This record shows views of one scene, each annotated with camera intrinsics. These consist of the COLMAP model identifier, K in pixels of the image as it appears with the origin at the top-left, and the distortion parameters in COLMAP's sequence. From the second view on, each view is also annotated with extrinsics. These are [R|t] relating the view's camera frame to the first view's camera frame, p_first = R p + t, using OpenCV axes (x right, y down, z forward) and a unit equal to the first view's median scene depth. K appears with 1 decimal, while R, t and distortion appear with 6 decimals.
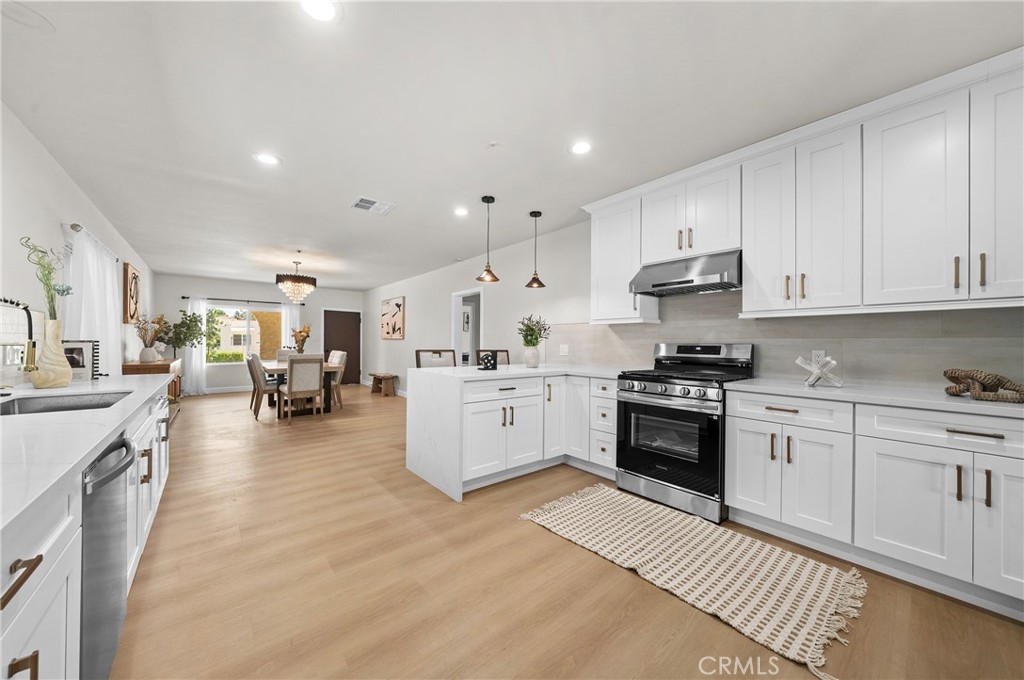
lens RADIAL K [[357.6, 0, 504.6], [0, 357.6, 339.5], [0, 0, 1]] dist [-0.000919, -0.000091]
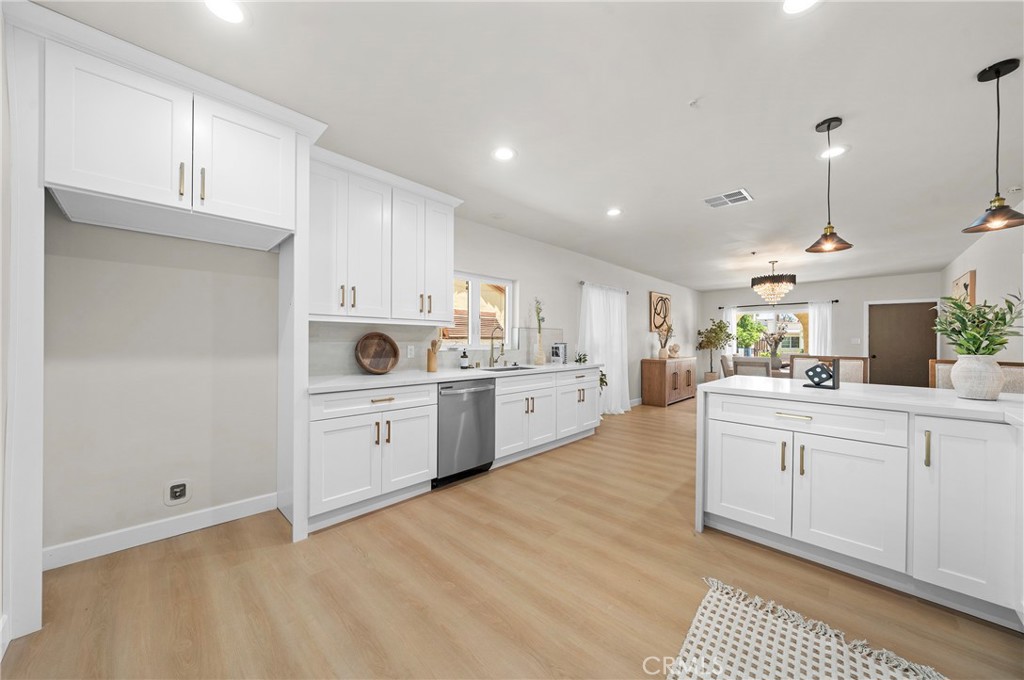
lens RADIAL K [[356.7, 0, 512.0], [0, 356.7, 340.0], [0, 0, 1]] dist [-0.001807, -0.000112]
pose [[0.111433, -0.008364, -0.993737, 0.601233], [0.001332, 0.999965, -0.008267, 0.002173], [0.993771, -0.000402, 0.111440, 0.411889]]
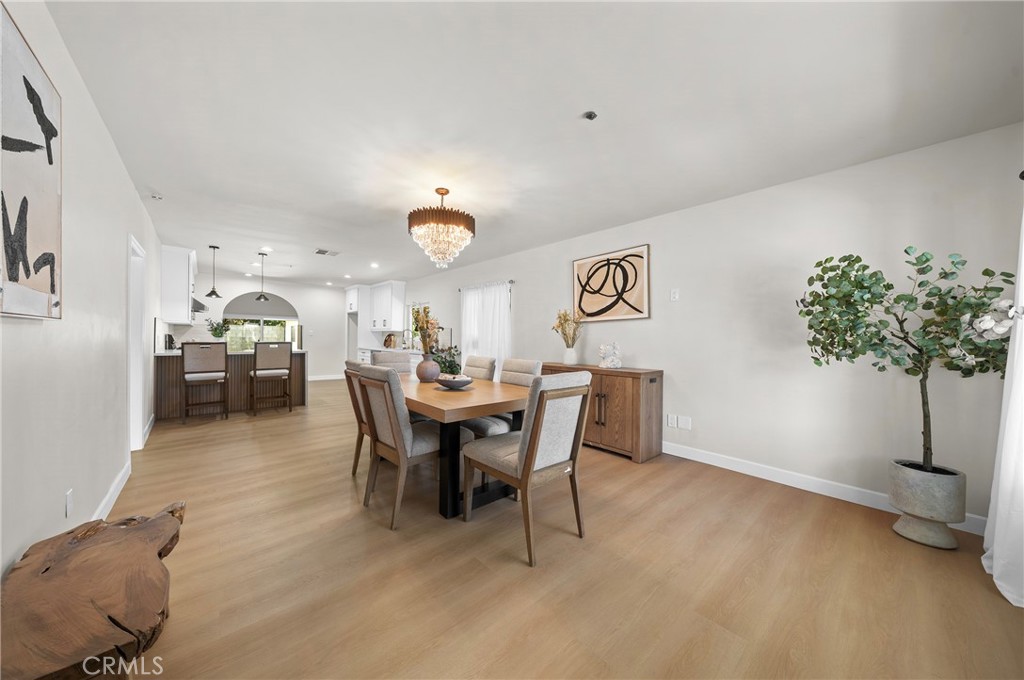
lens RADIAL K [[345.0, 0, 512.0], [0, 345.0, 340.0], [0, 0, 1]] dist [-0.000283, -0.000010]
pose [[-0.998700, -0.017194, -0.047994, -1.380391], [-0.017122, 0.999852, -0.001925, 0.014216], [0.048020, -0.001101, -0.998846, 3.165822]]
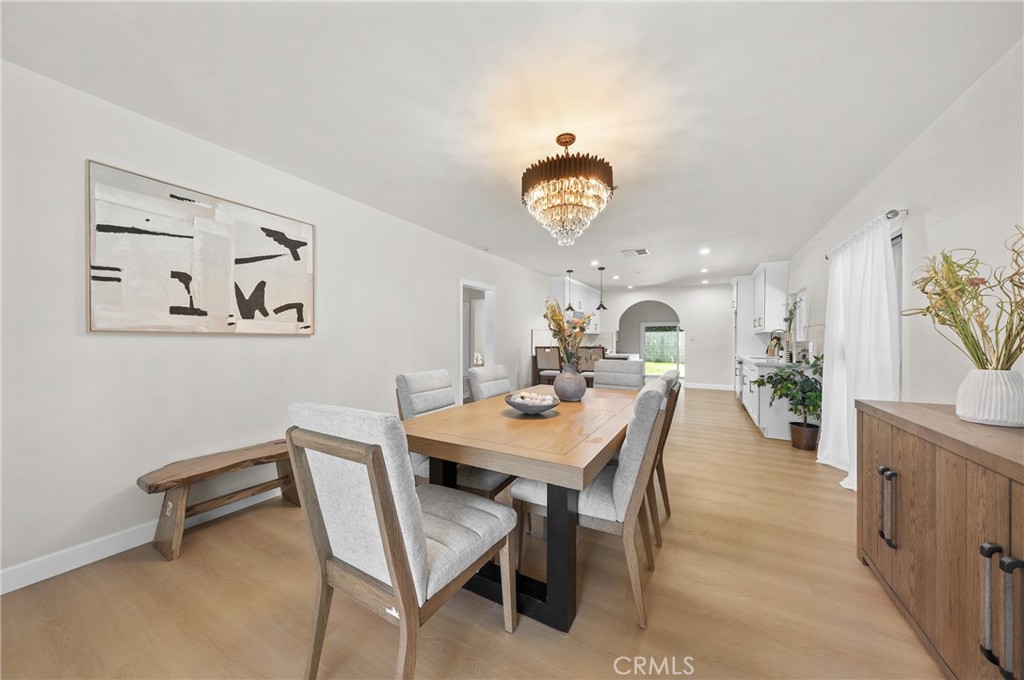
lens RADIAL K [[345.0, 0, 512.0], [0, 345.0, 340.0], [0, 0, 1]] dist [-0.000283, -0.000010]
pose [[-0.364963, -0.004908, 0.931009, -1.889681], [-0.006511, 0.999975, 0.002719, 0.003844], [-0.930999, -0.005070, -0.364986, 2.473668]]
